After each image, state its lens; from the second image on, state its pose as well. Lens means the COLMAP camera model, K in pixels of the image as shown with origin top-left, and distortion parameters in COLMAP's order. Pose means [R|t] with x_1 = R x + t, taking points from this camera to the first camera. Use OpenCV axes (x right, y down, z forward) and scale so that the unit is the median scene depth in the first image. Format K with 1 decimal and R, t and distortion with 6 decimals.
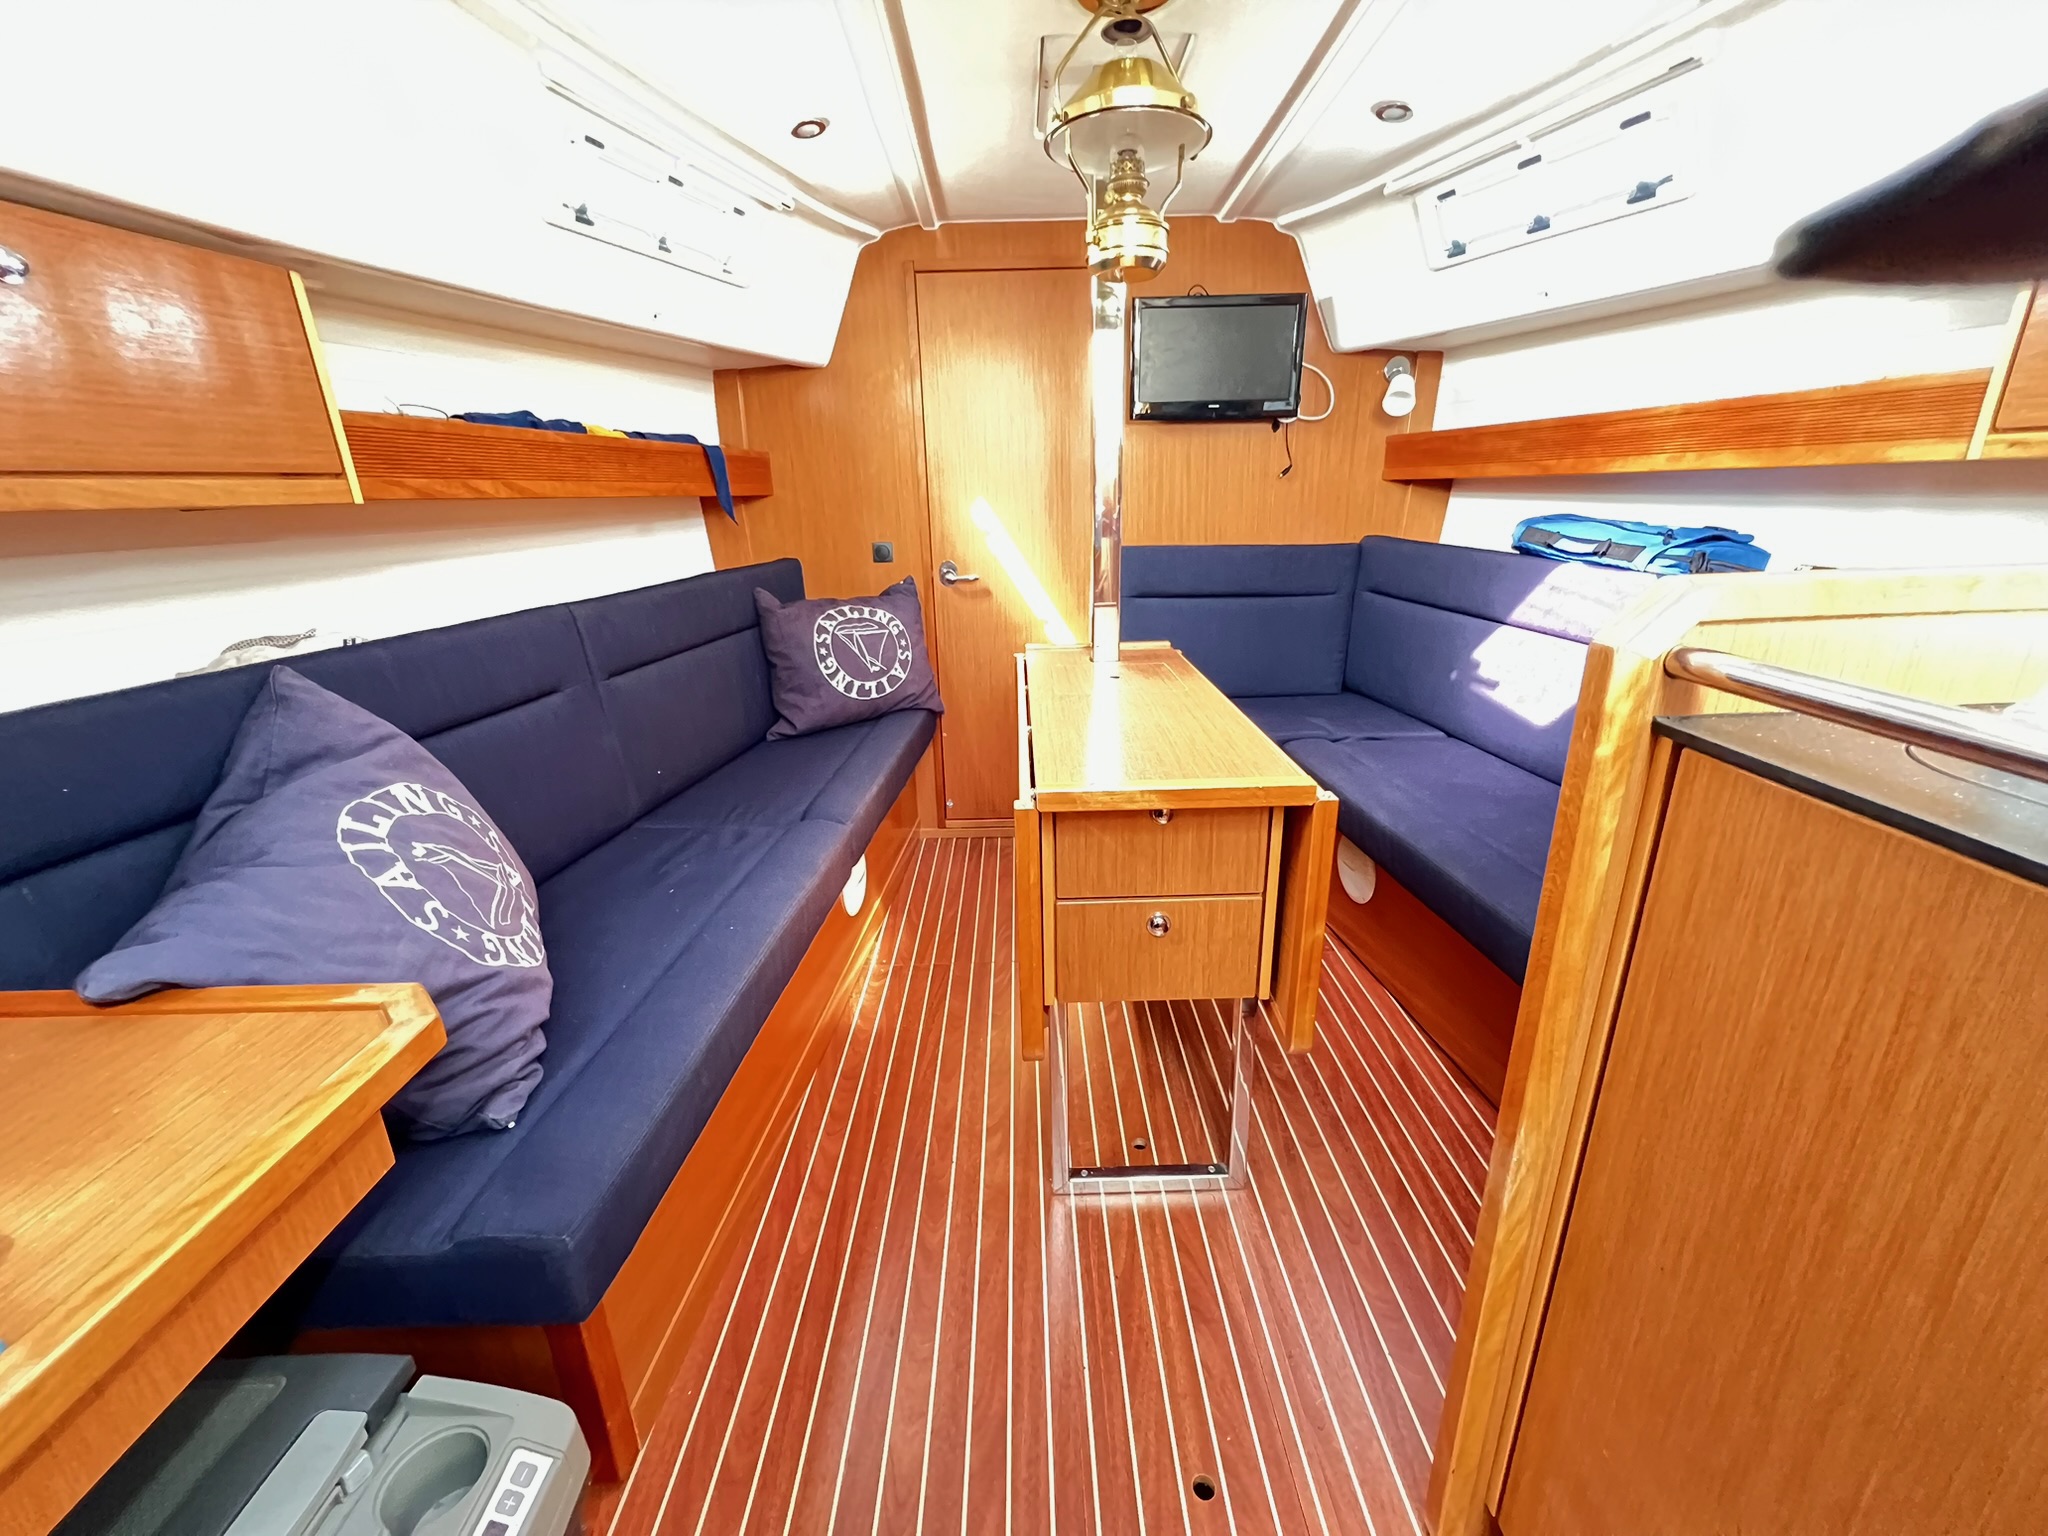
lens RADIAL K [[820.8, 0, 1024.8], [0, 820.8, 763.1], [0, 0, 1]] dist [-0.003926, 0.000508]
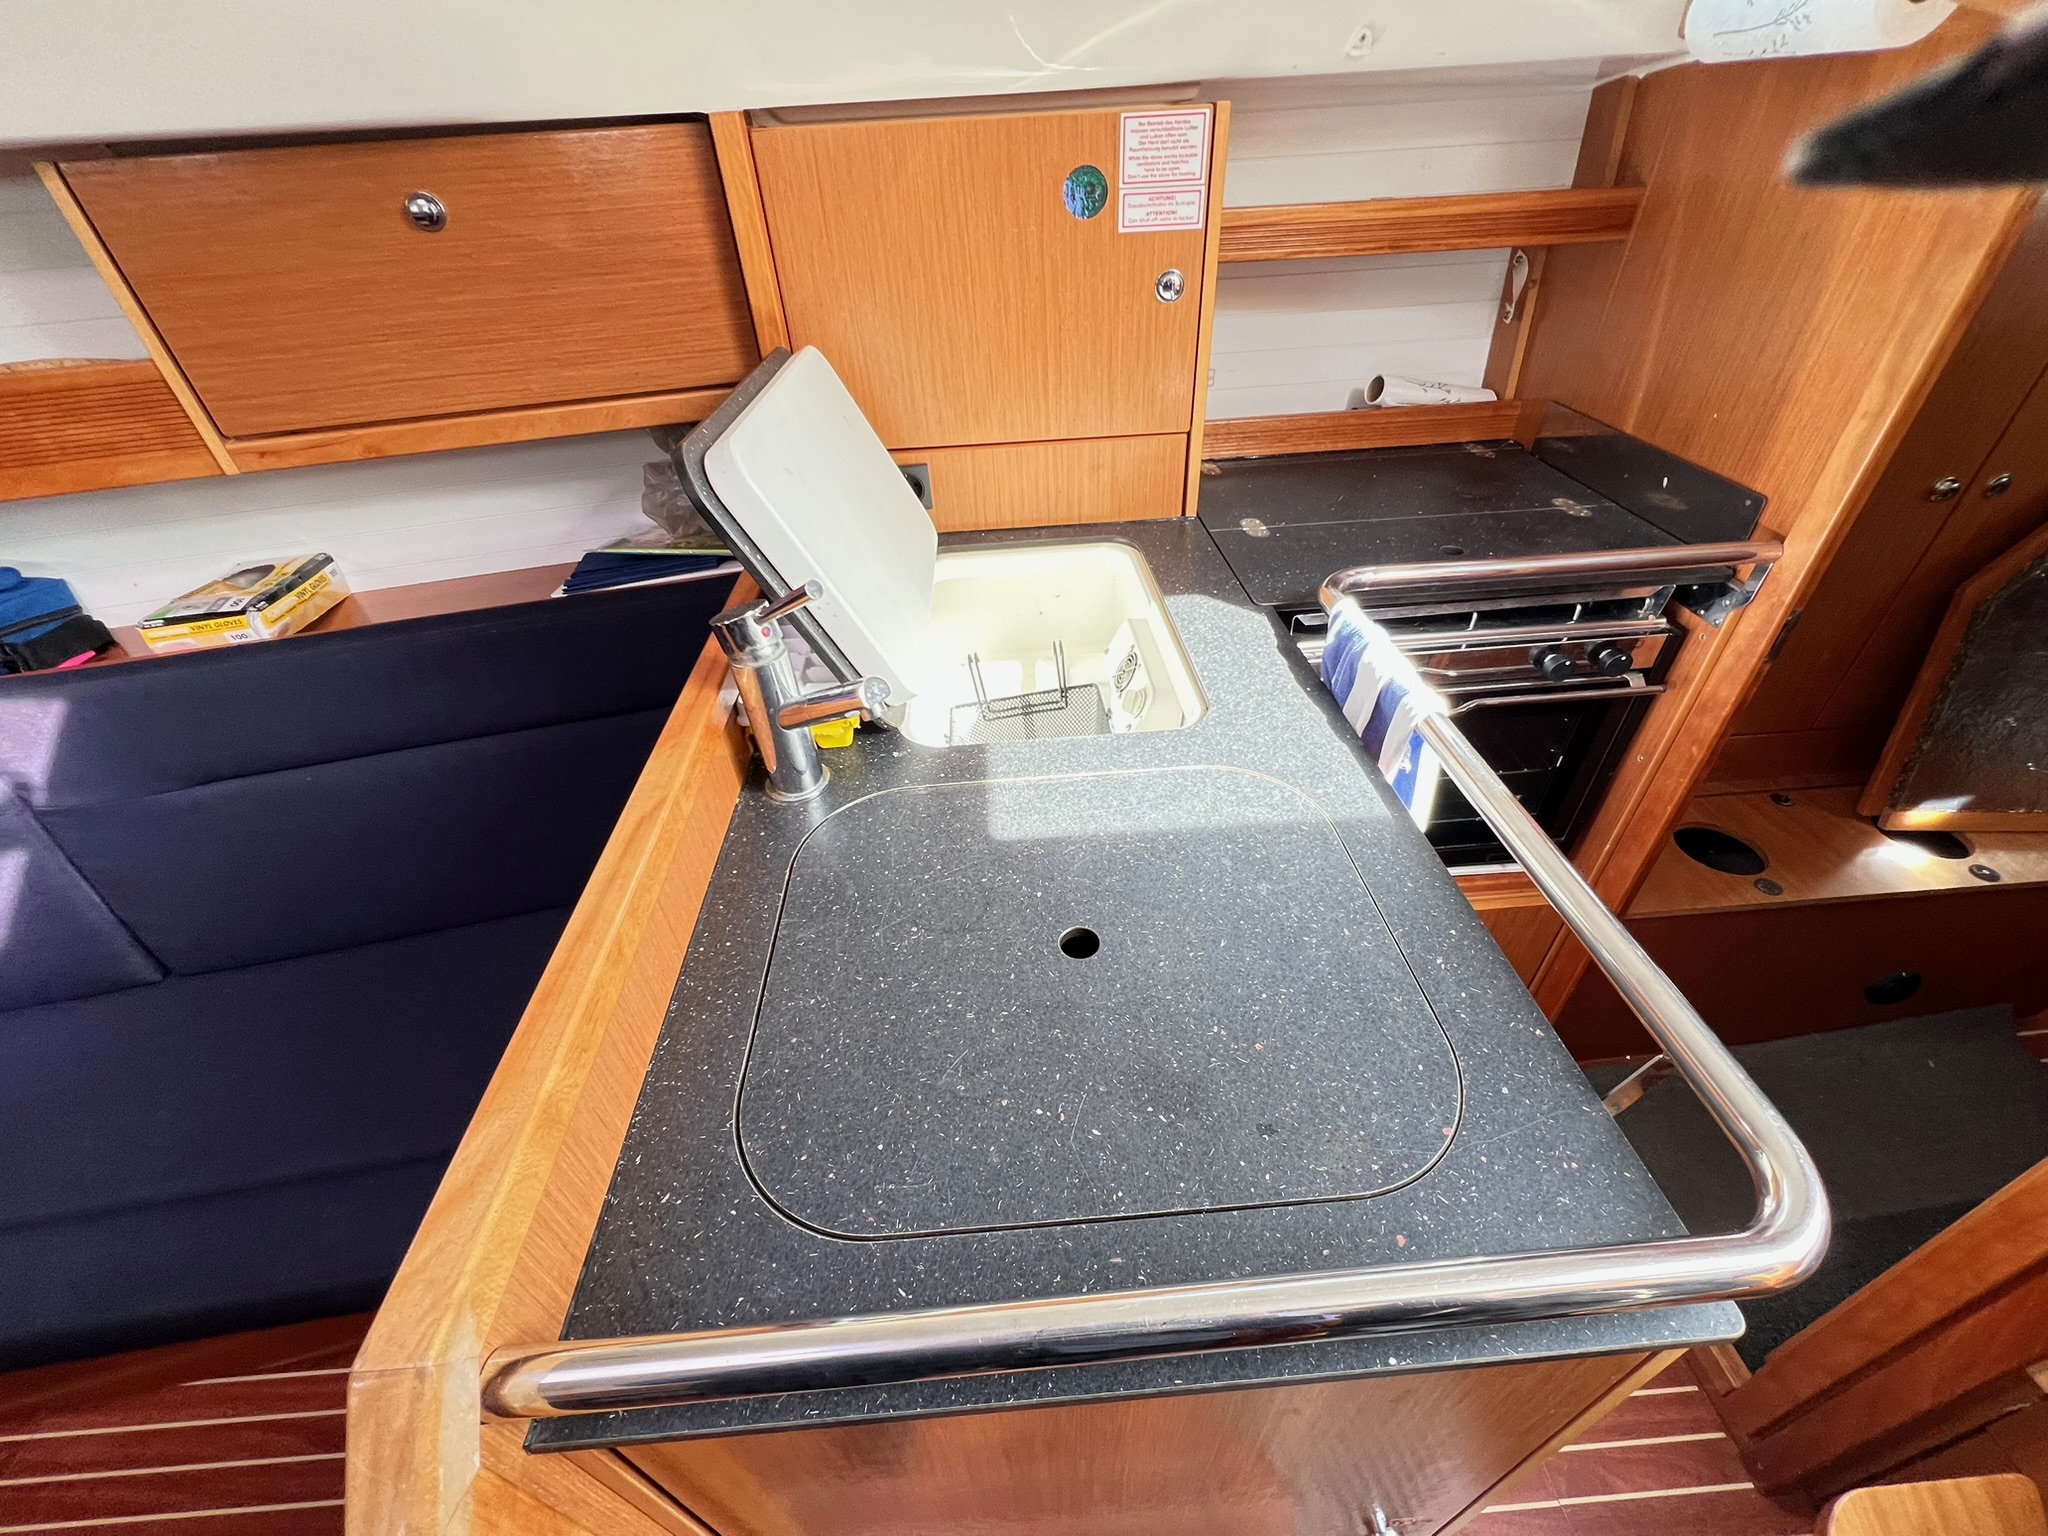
lens RADIAL K [[820.8, 0, 1024.3], [0, 820.8, 759.9], [0, 0, 1]] dist [-0.003926, 0.000508]
pose [[-0.042839, -0.583132, 0.811247, 0.266001], [0.358523, 0.748937, 0.557275, -0.294187], [-0.932537, 0.314724, 0.176982, 0.186326]]
